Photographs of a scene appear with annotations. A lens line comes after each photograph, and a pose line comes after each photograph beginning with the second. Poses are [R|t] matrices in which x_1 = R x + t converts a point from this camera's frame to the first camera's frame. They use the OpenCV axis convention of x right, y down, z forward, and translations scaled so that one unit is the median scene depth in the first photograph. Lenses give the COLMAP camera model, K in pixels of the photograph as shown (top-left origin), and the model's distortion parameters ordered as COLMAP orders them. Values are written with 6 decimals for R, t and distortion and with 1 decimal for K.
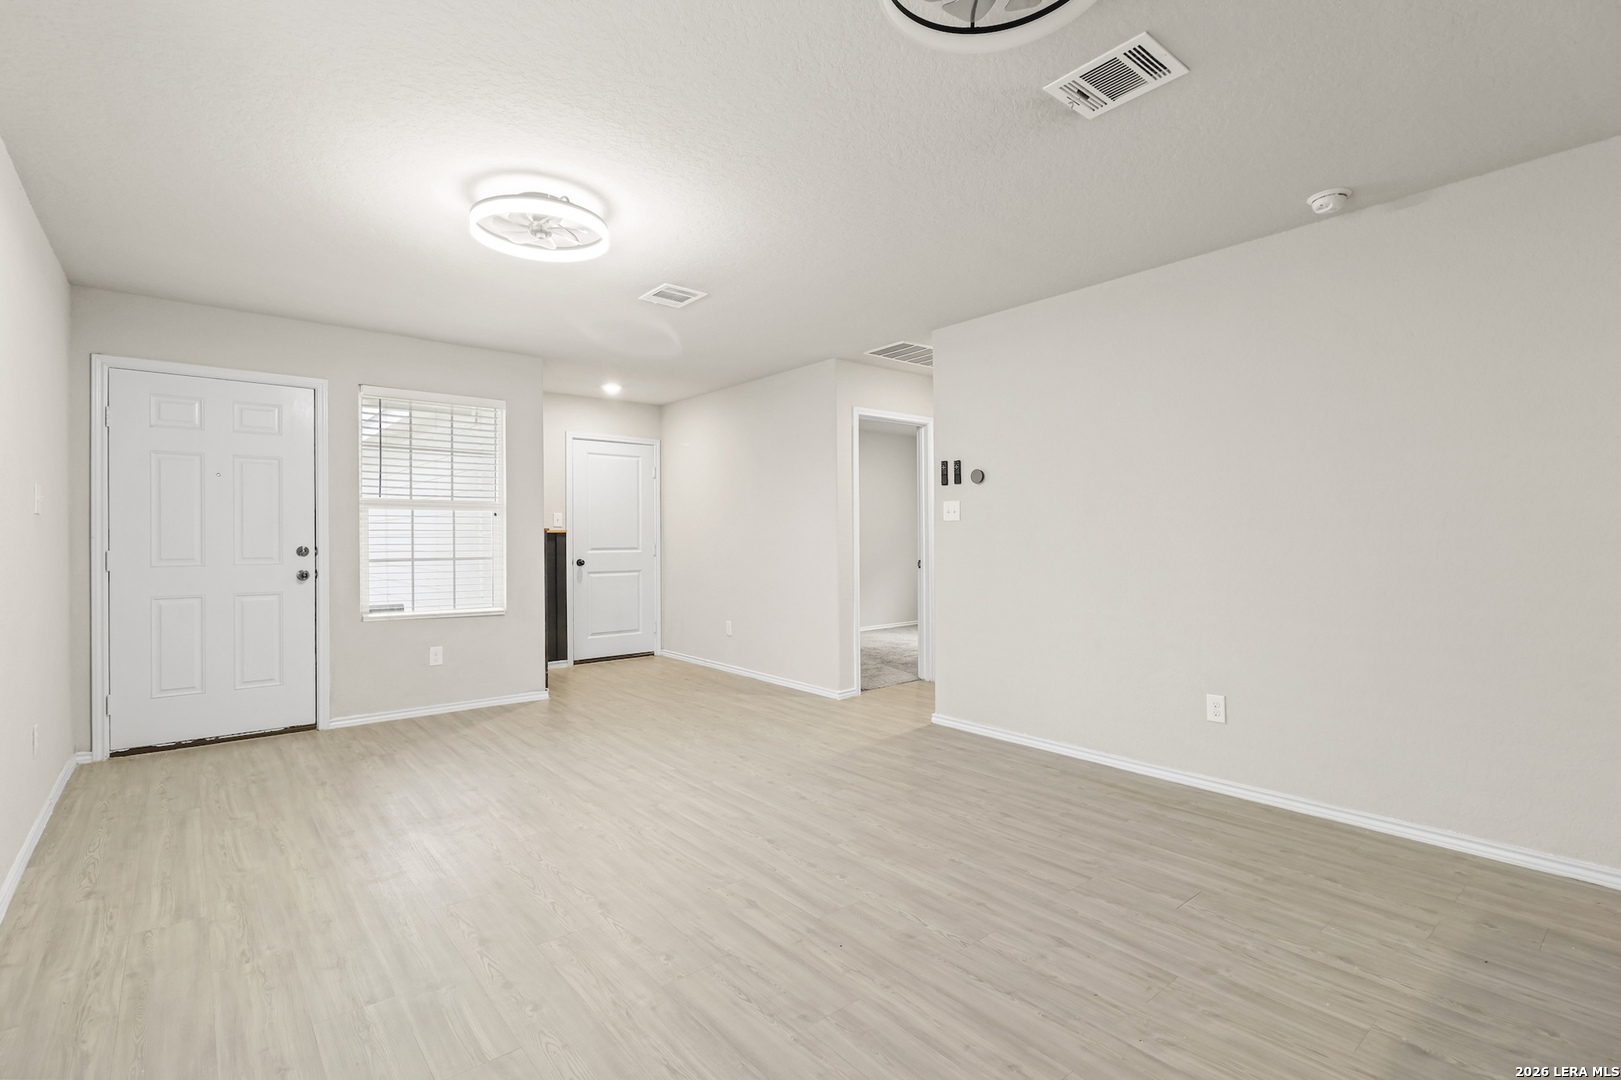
lens RADIAL K [[751.3, 0, 811.9], [0, 751.3, 541.4], [0, 0, 1]] dist [0.001649, -0.000461]
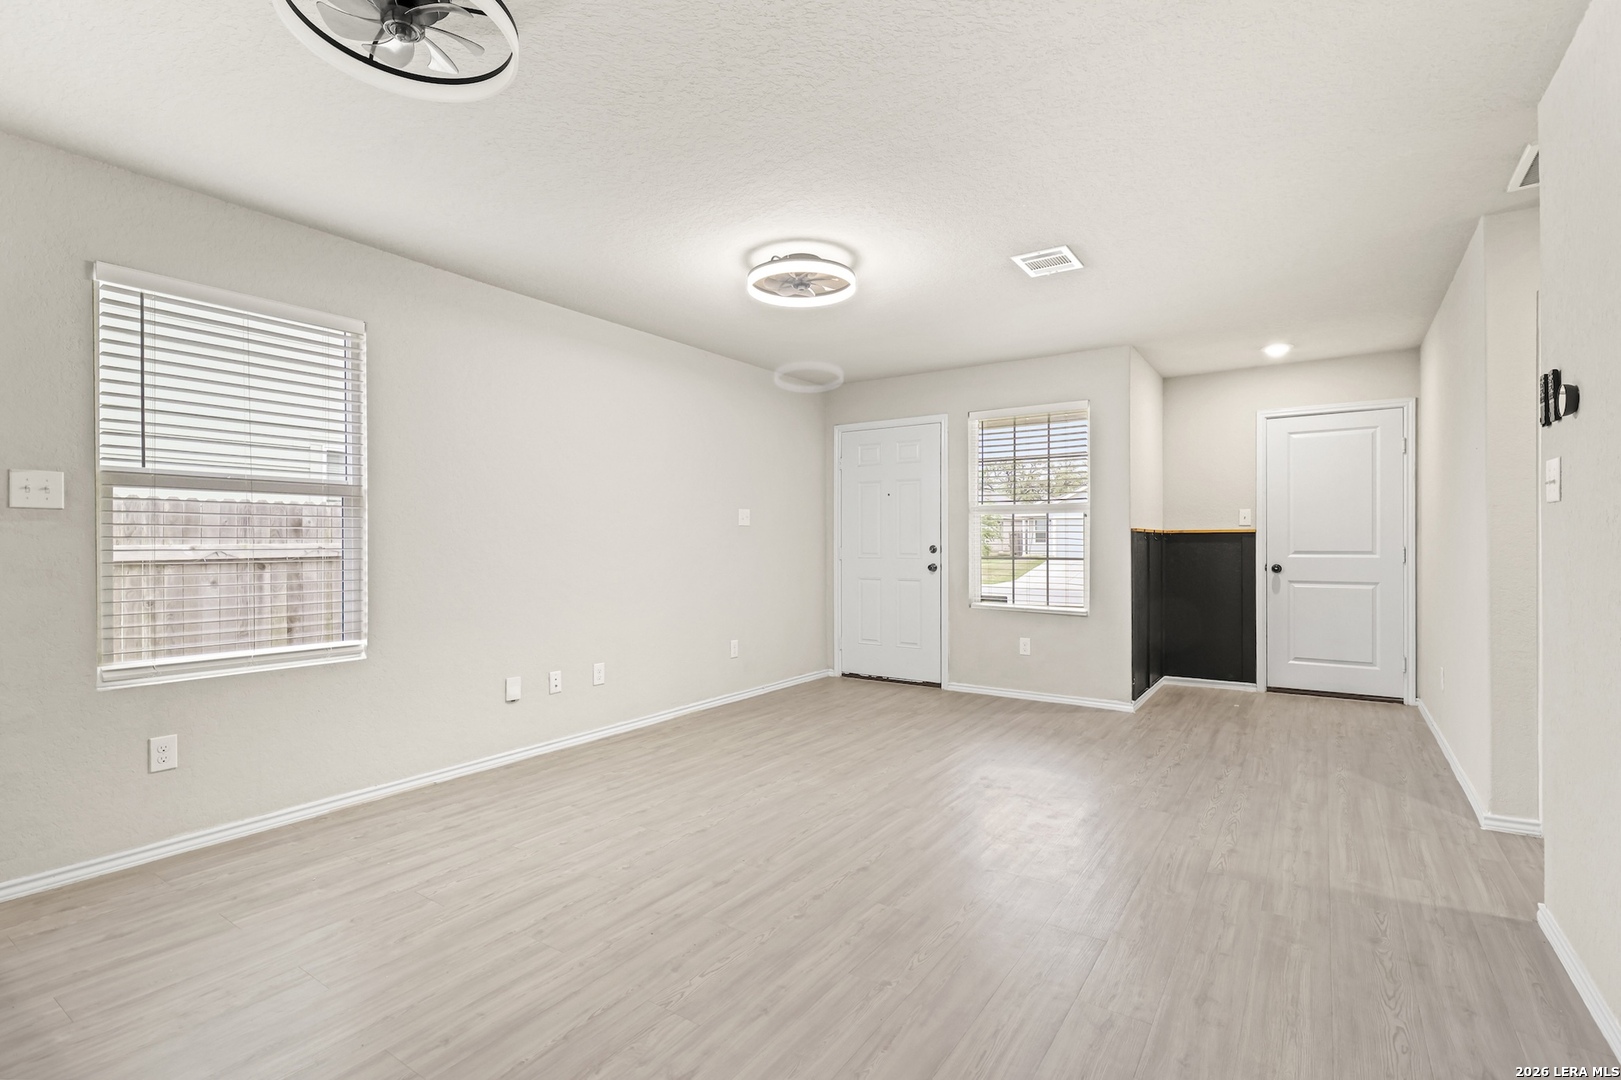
lens RADIAL K [[751.3, 0, 811.9], [0, 751.3, 541.4], [0, 0, 1]] dist [0.001649, -0.000461]
pose [[0.275159, 0.002474, -0.961396, 0.664690], [-0.003020, 0.999994, 0.001709, -0.002548], [0.961394, 0.002434, 0.275165, 0.563023]]
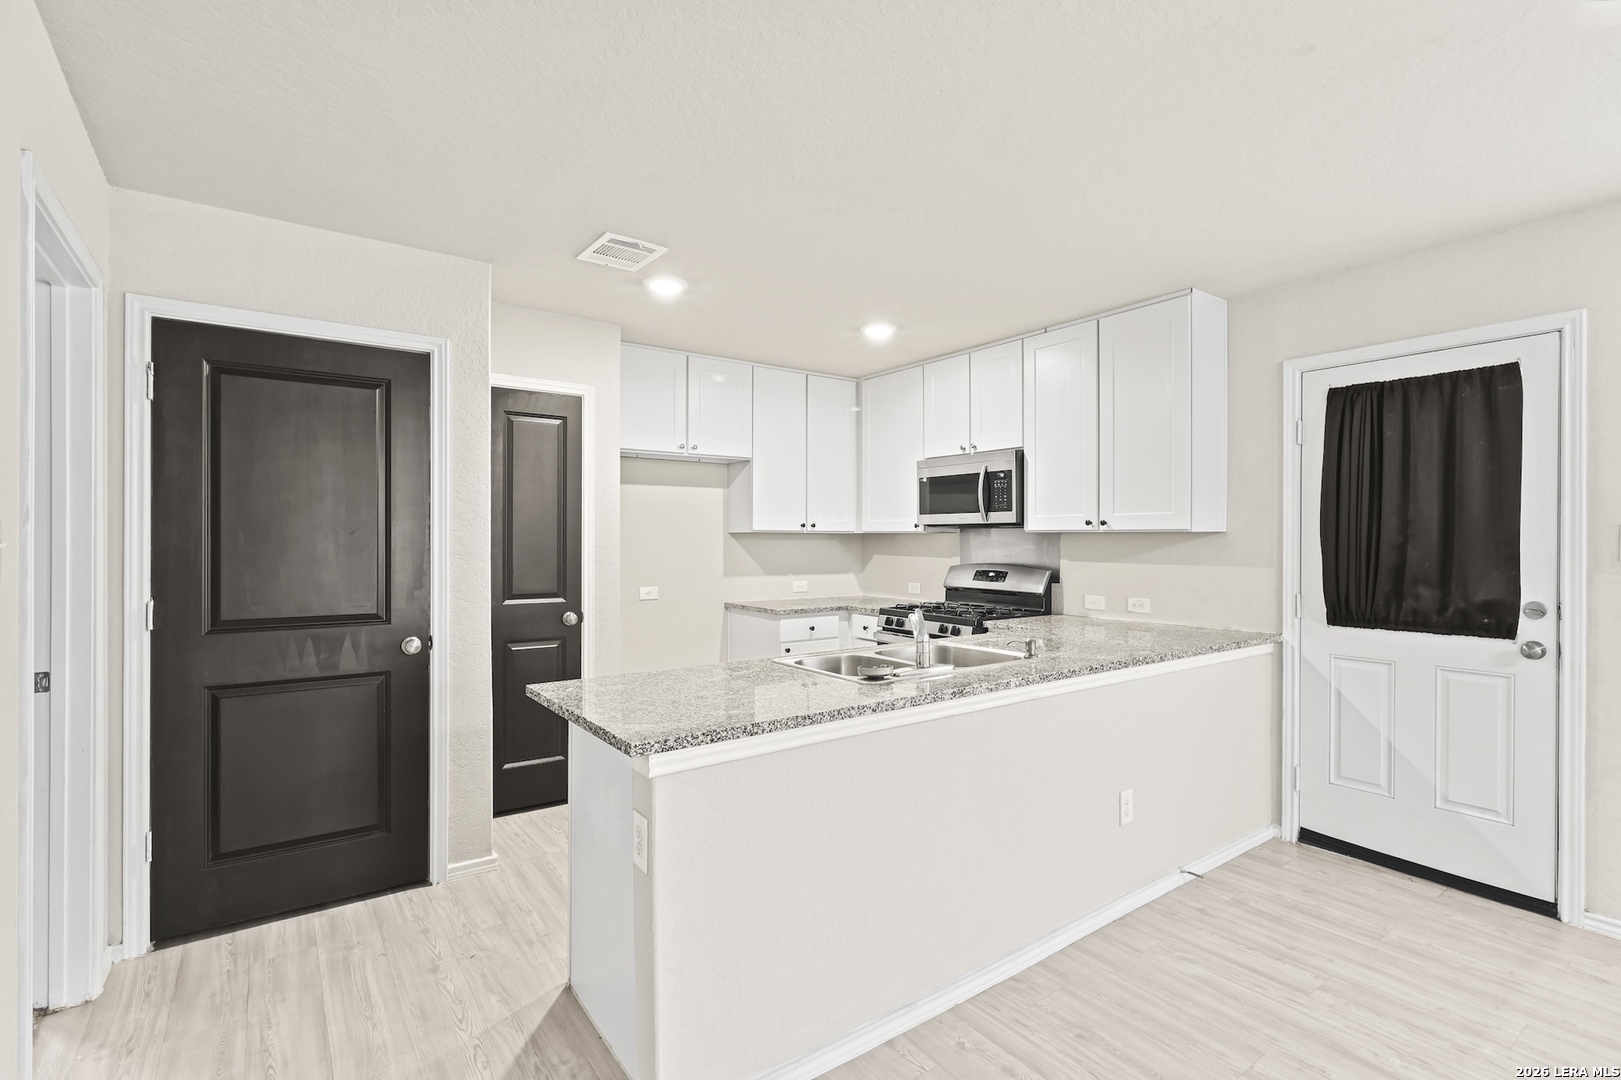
lens RADIAL K [[751.3, 0, 811.9], [0, 751.3, 541.4], [0, 0, 1]] dist [0.001649, -0.000461]
pose [[-0.997960, 0.001486, 0.063821, 0.518439], [0.002012, 0.999965, 0.008166, -0.056356], [-0.063807, 0.008277, -0.997928, 0.810122]]
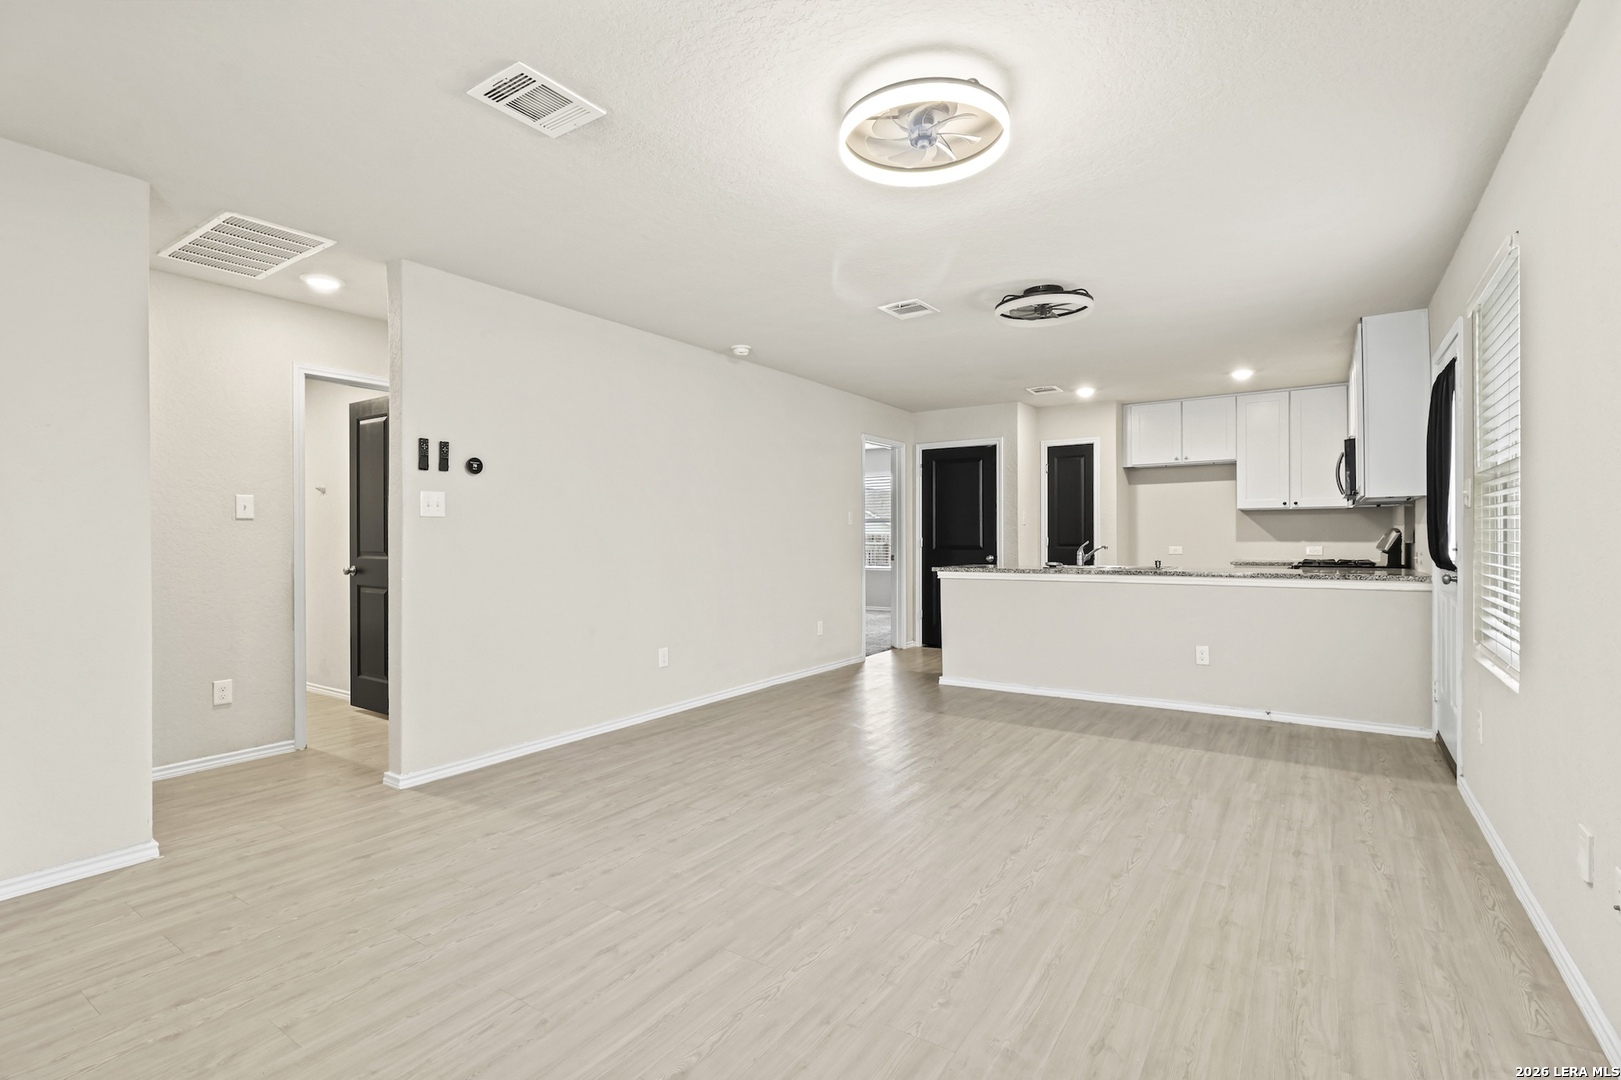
lens RADIAL K [[750.6, 0, 810.8], [0, 750.6, 531.5], [0, 0, 1]] dist [0.003888, -0.000761]
pose [[-0.276548, 0.010208, 0.960946, -0.886747], [0.010681, 0.999914, -0.007548, -0.002159], [-0.960941, 0.008176, -0.276634, 1.096425]]
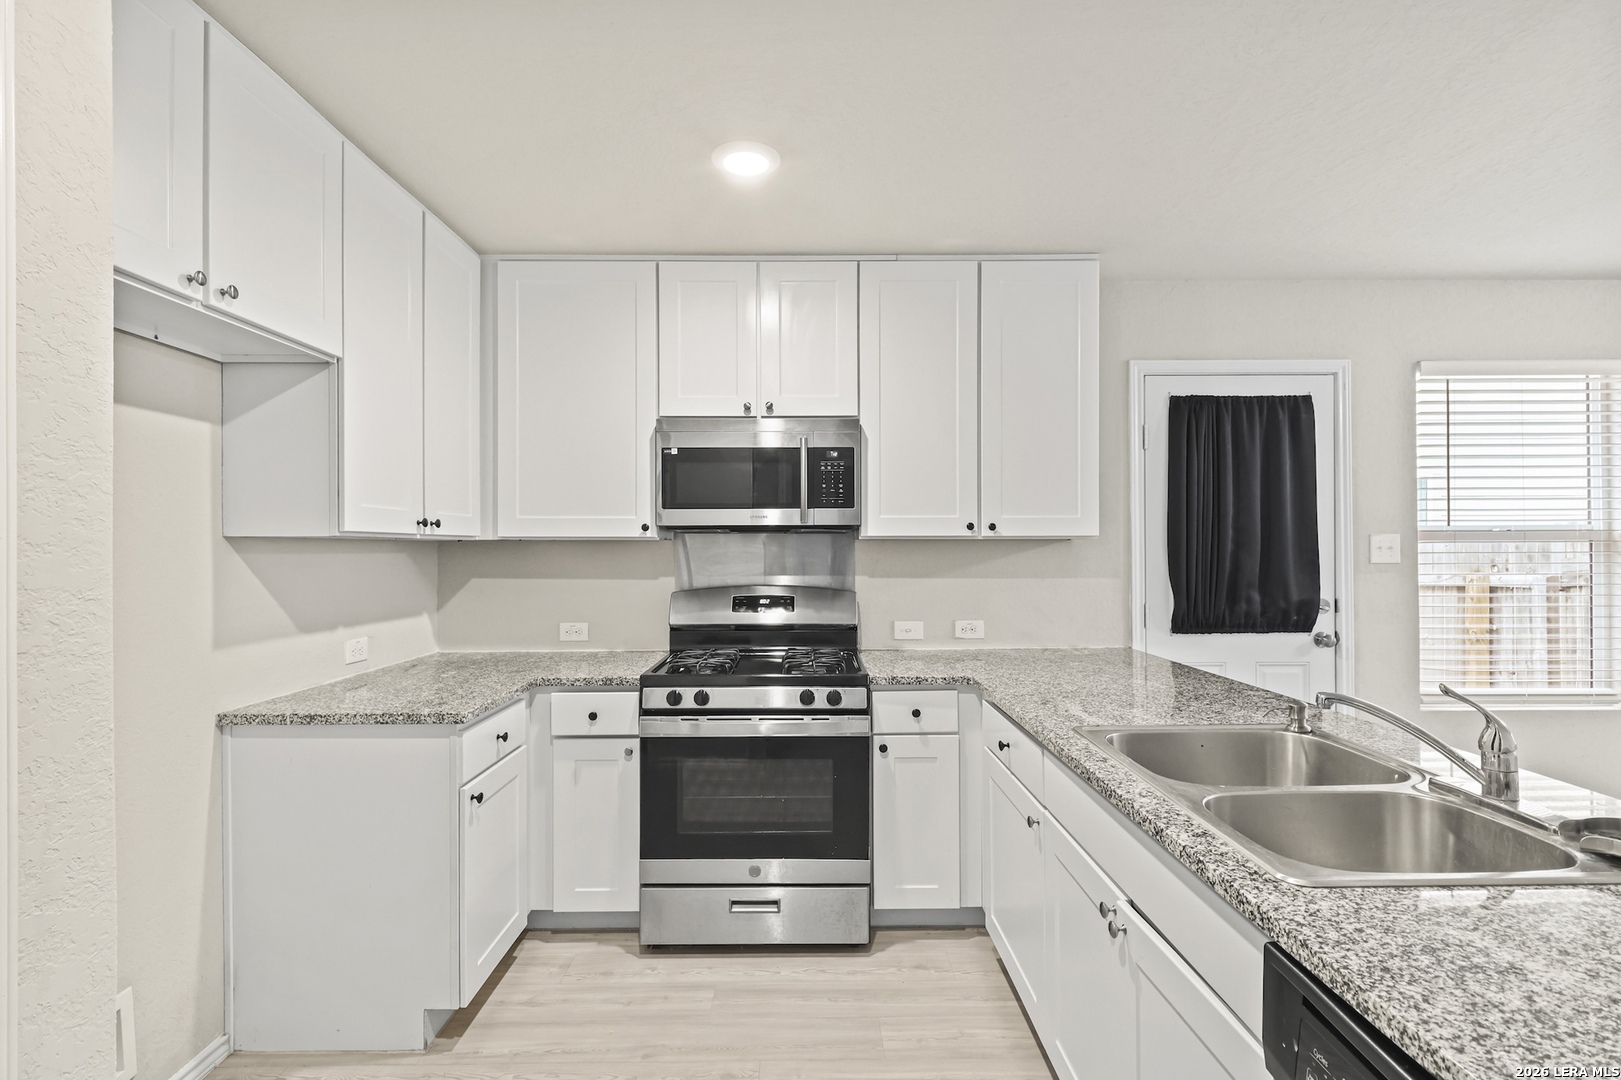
lens RADIAL K [[757.9, 0, 811.3], [0, 757.9, 549.5], [0, 0, 1]] dist [0.000482, -0.000059]
pose [[-0.630809, 0.006499, -0.775911, 0.933973], [0.002523, 0.999977, 0.006325, -0.054156], [0.775934, 0.002032, -0.630810, 0.099337]]
